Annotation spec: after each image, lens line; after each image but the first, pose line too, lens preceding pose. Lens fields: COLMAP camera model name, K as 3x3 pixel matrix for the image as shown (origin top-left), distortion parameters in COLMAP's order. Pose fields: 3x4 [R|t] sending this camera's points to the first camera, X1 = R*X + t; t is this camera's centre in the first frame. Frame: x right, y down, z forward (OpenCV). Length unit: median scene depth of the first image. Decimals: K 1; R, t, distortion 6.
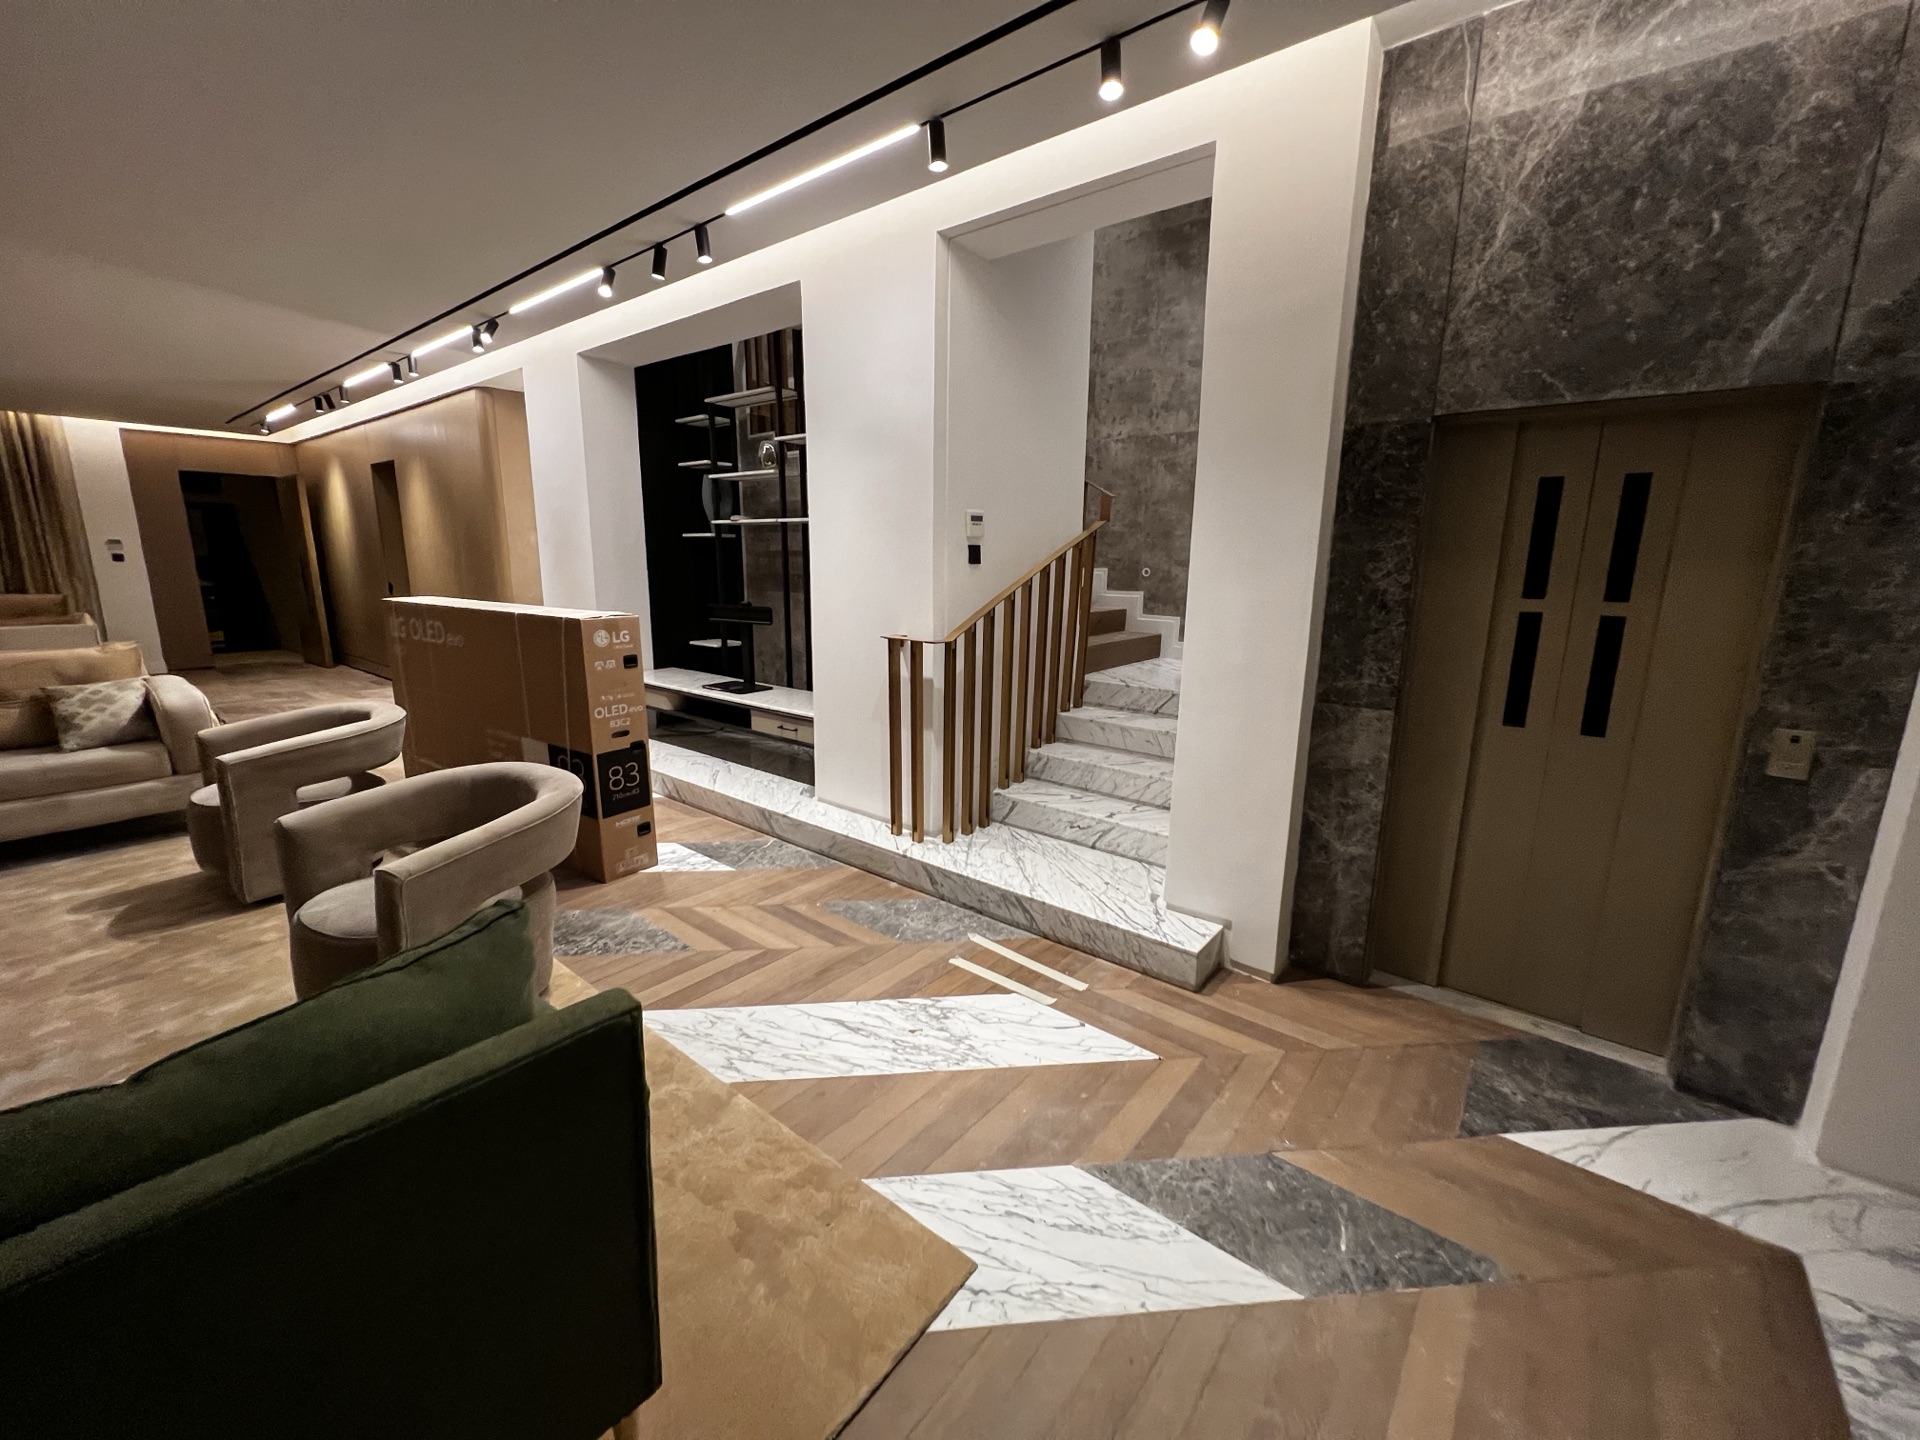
lens RADIAL K [[771.0, 0, 957.6], [0, 771.0, 715.3], [0, 0, 1]] dist [-0.001908, 0.000257]
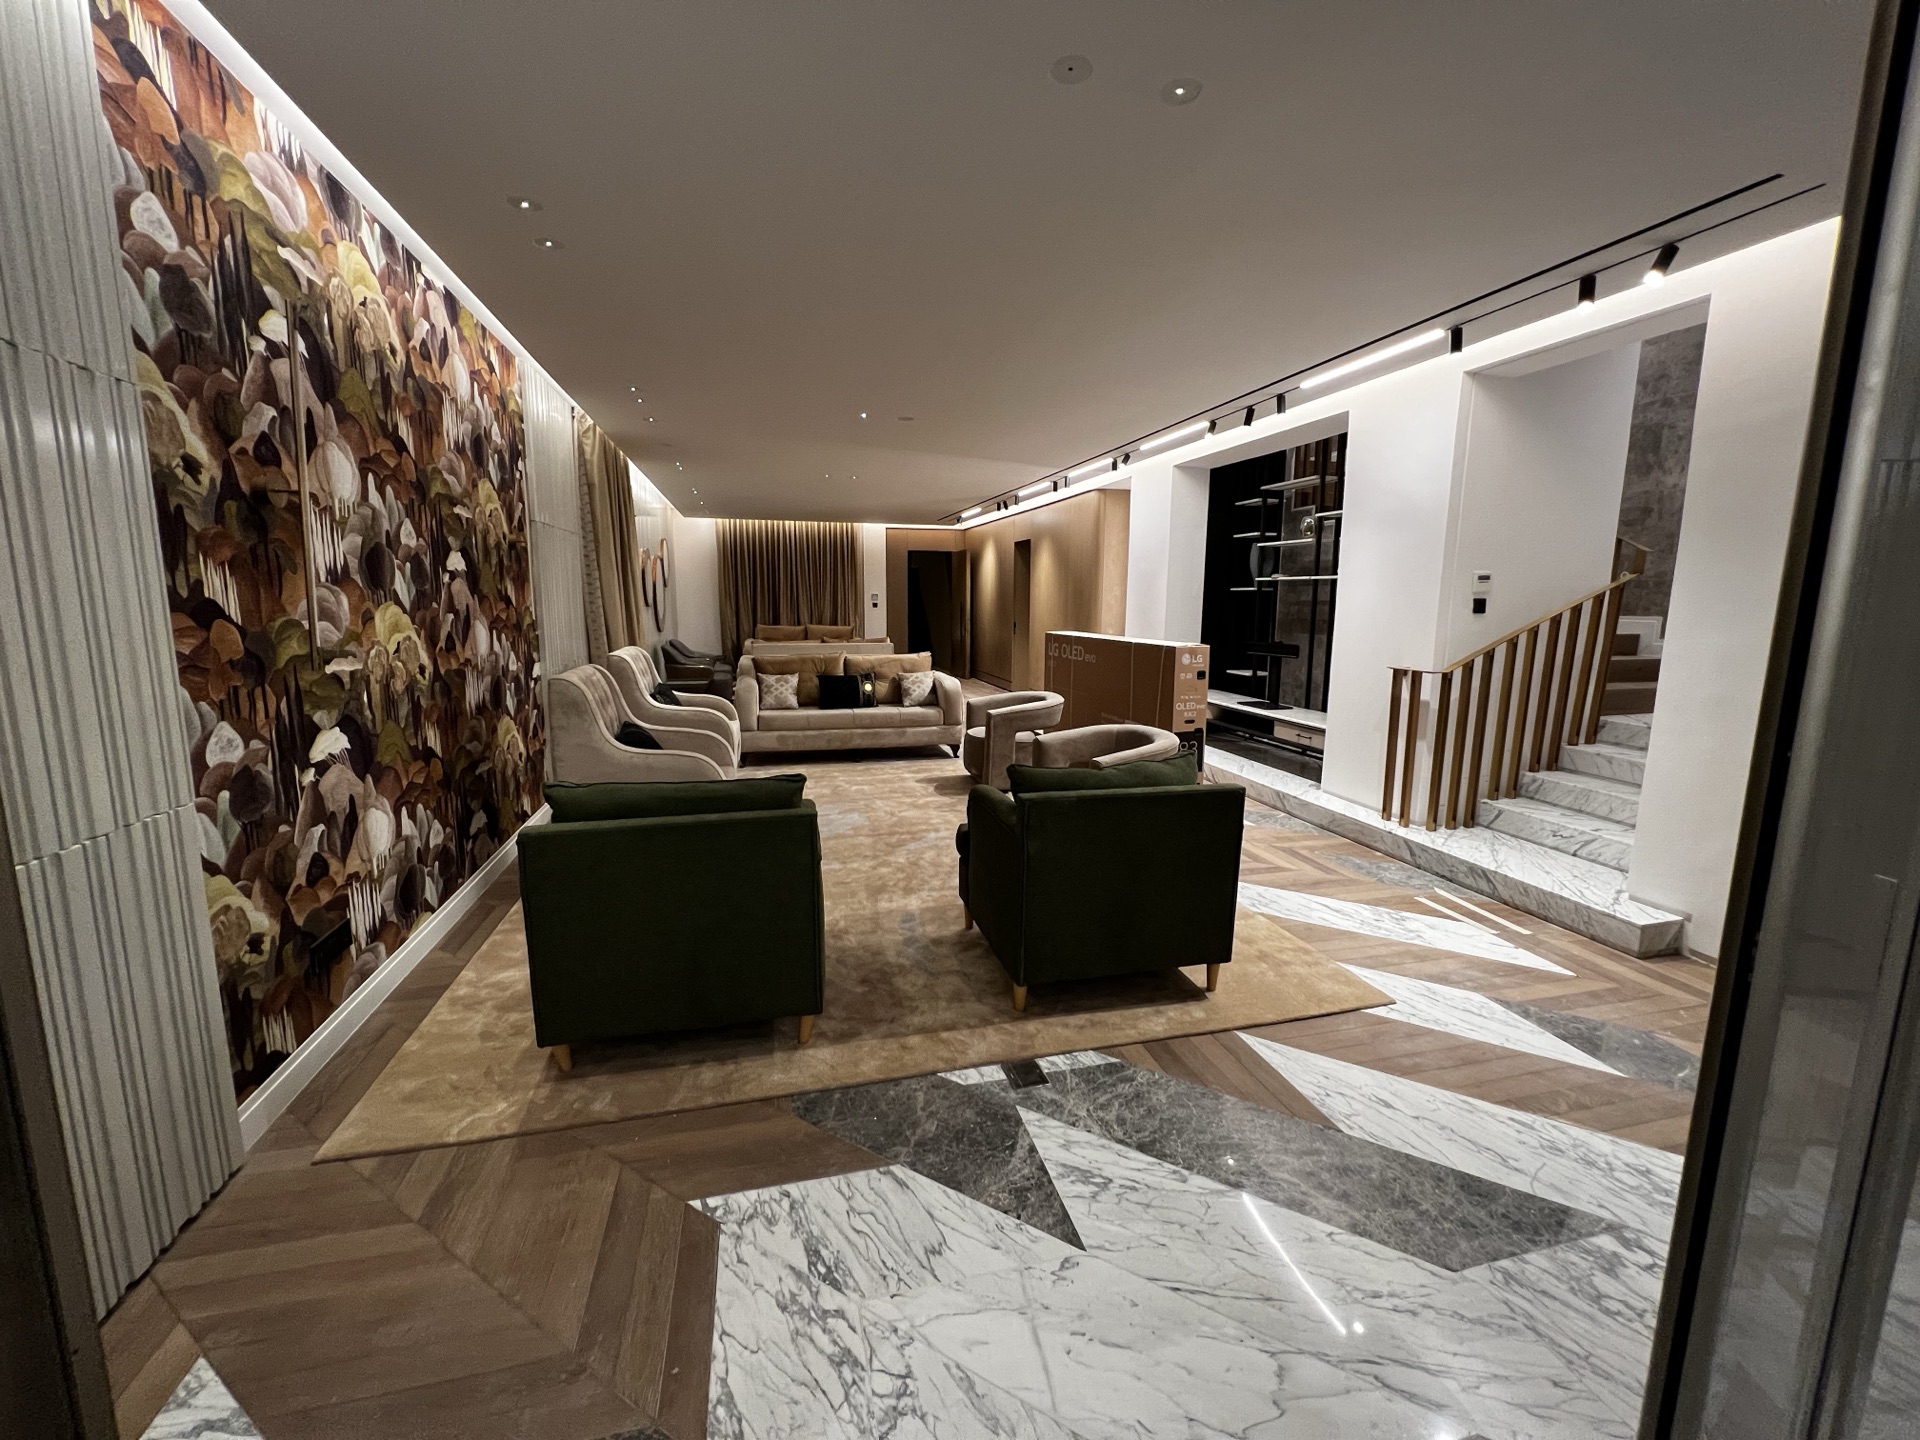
lens RADIAL K [[771.0, 0, 961.6], [0, 771.0, 712.0], [0, 0, 1]] dist [-0.001908, 0.000257]
pose [[0.806341, 0.080977, -0.585881, 0.090815], [-0.115740, 0.993035, -0.022040, 0.087060], [0.580015, 0.085582, 0.810097, -0.486866]]
